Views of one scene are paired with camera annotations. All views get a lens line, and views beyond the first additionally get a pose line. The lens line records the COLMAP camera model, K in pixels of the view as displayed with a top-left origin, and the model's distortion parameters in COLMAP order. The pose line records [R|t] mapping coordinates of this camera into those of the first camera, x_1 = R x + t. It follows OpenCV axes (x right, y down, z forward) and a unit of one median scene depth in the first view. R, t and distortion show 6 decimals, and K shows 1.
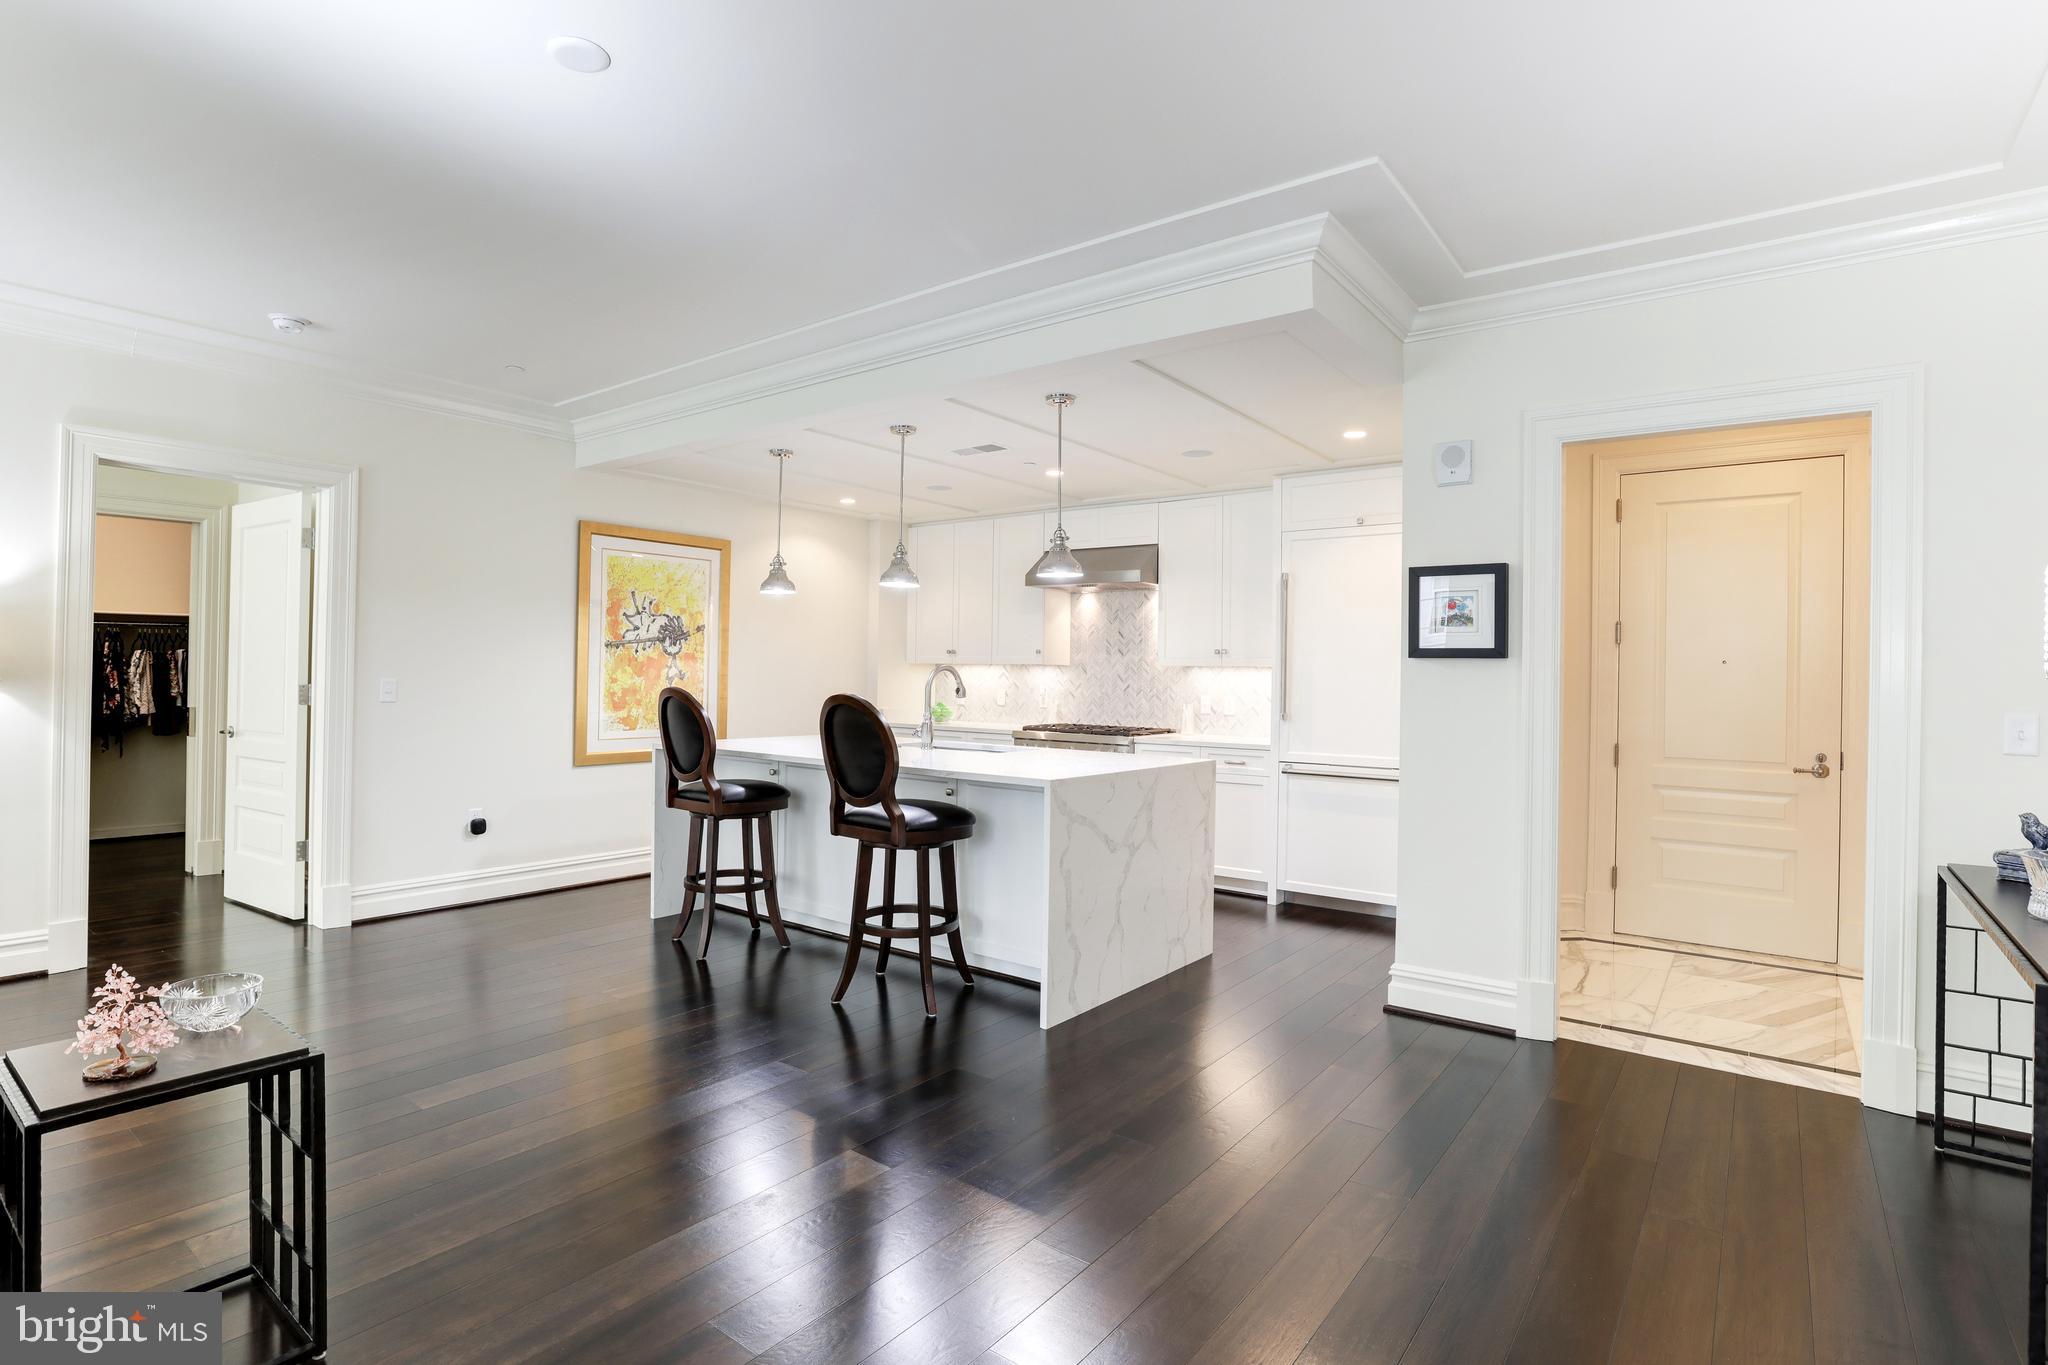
lens RADIAL K [[1009.5, 0, 1018.0], [0, 1009.5, 675.6], [0, 0, 1]] dist [-0.031809, 0.001482]
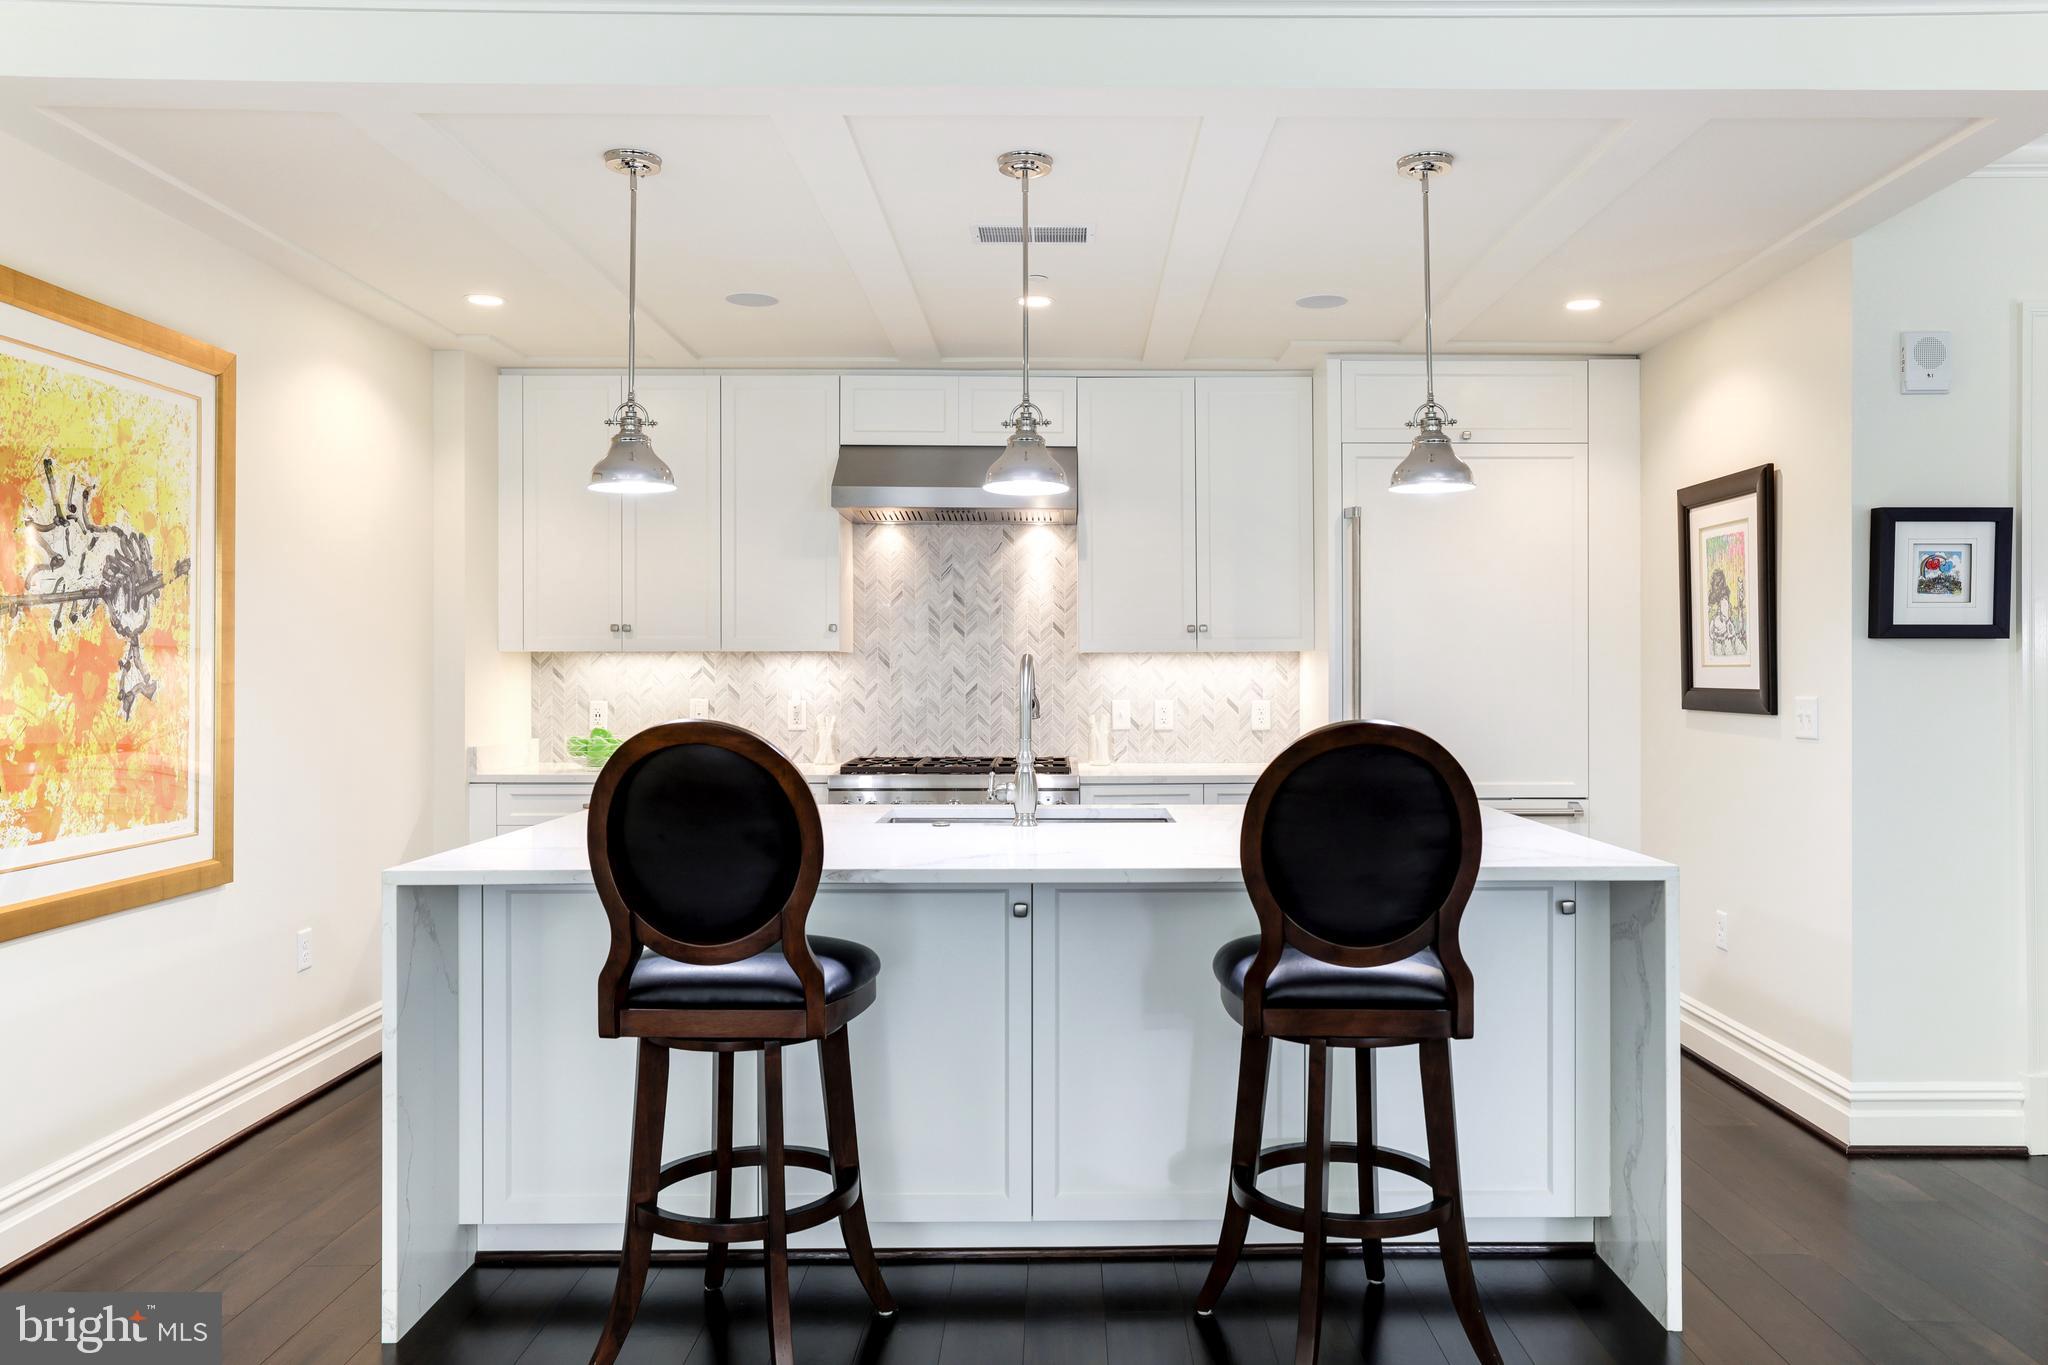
lens RADIAL K [[1463.8, 0, 1086.1], [0, 1463.8, 663.8], [0, 0, 1]] dist [0.009730, -0.002462]
pose [[0.780954, -0.013659, 0.624439, -0.455927], [0.013128, 0.999899, 0.005453, -0.008851], [-0.624450, 0.003939, 0.781055, 0.379147]]
